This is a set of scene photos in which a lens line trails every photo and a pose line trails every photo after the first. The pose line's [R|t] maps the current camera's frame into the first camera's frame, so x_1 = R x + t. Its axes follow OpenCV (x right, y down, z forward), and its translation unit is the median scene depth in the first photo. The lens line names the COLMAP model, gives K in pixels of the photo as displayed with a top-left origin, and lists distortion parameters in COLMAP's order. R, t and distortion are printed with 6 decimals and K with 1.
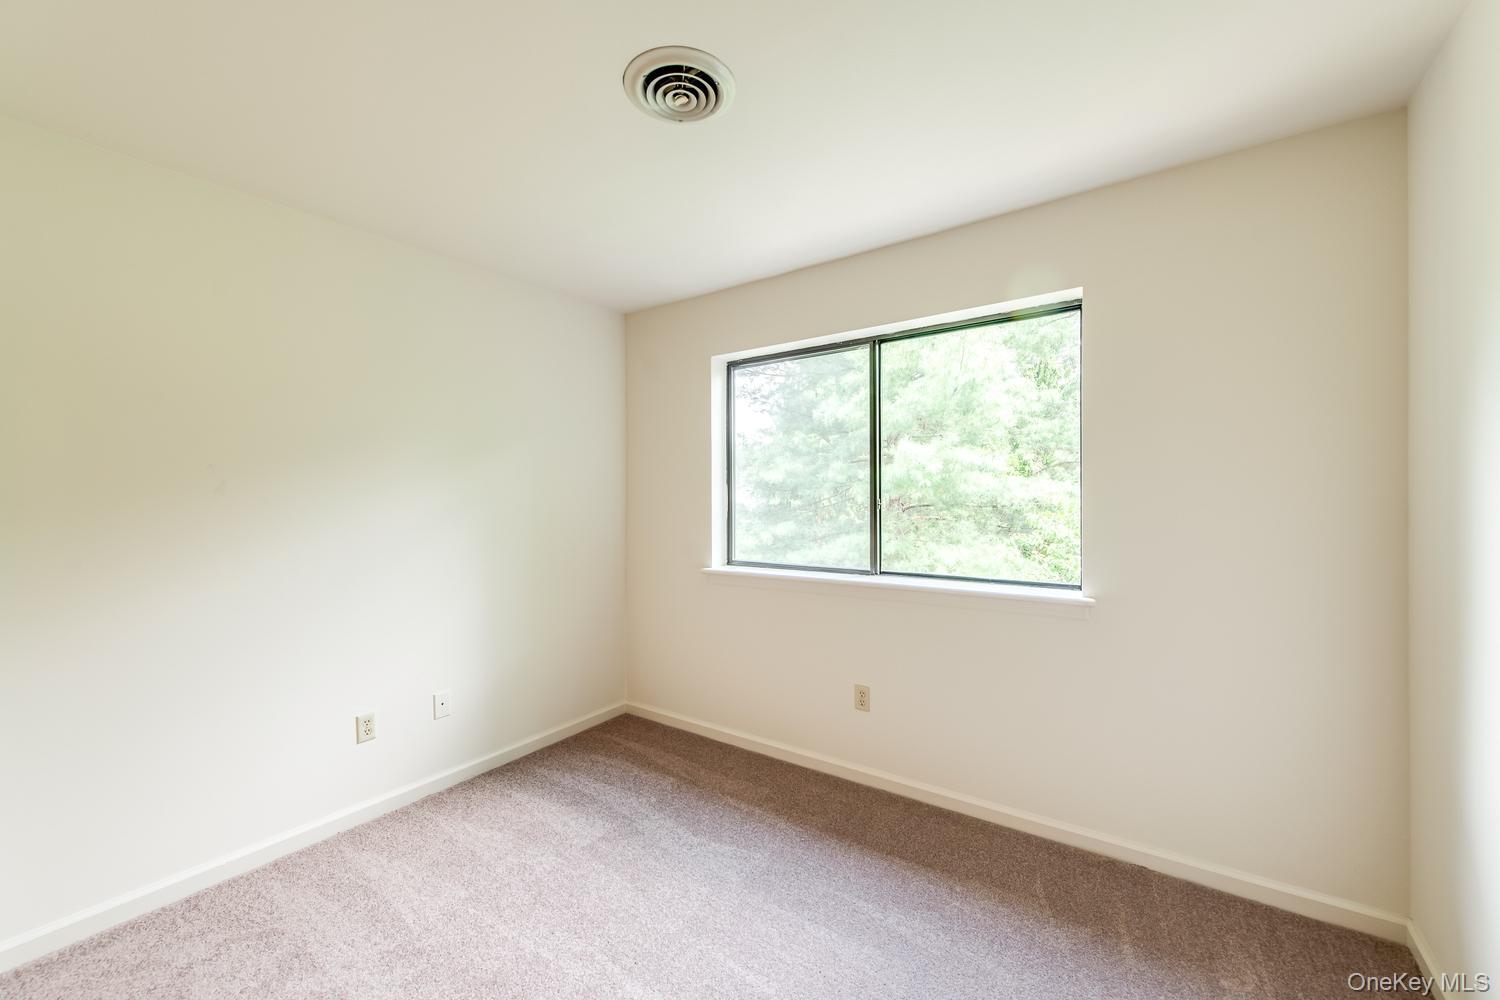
lens RADIAL K [[606.2, 0, 750.0], [0, 606.2, 500.0], [0, 0, 1]] dist [-0.000583, -0.000830]
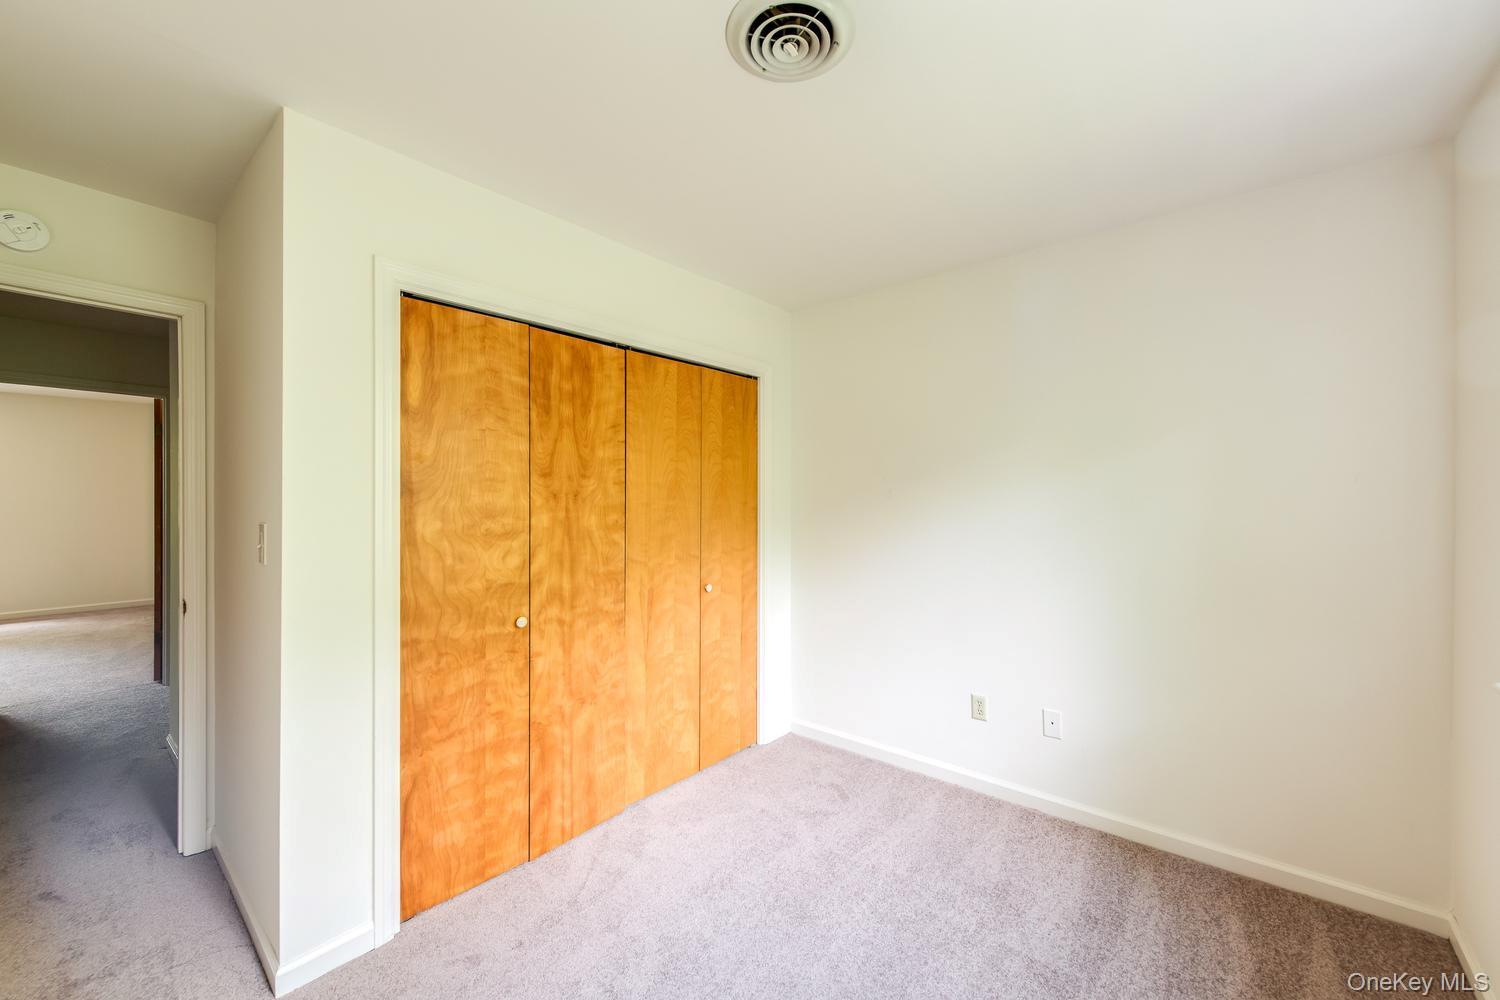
lens RADIAL K [[588.1, 0, 750.0], [0, 588.1, 500.0], [0, 0, 1]] dist [0.000582, -0.000263]
pose [[-0.104281, 0.008660, -0.994510, 0.515564], [-0.012358, 0.999874, 0.010002, -0.013206], [0.994471, 0.013333, -0.104161, 0.731560]]
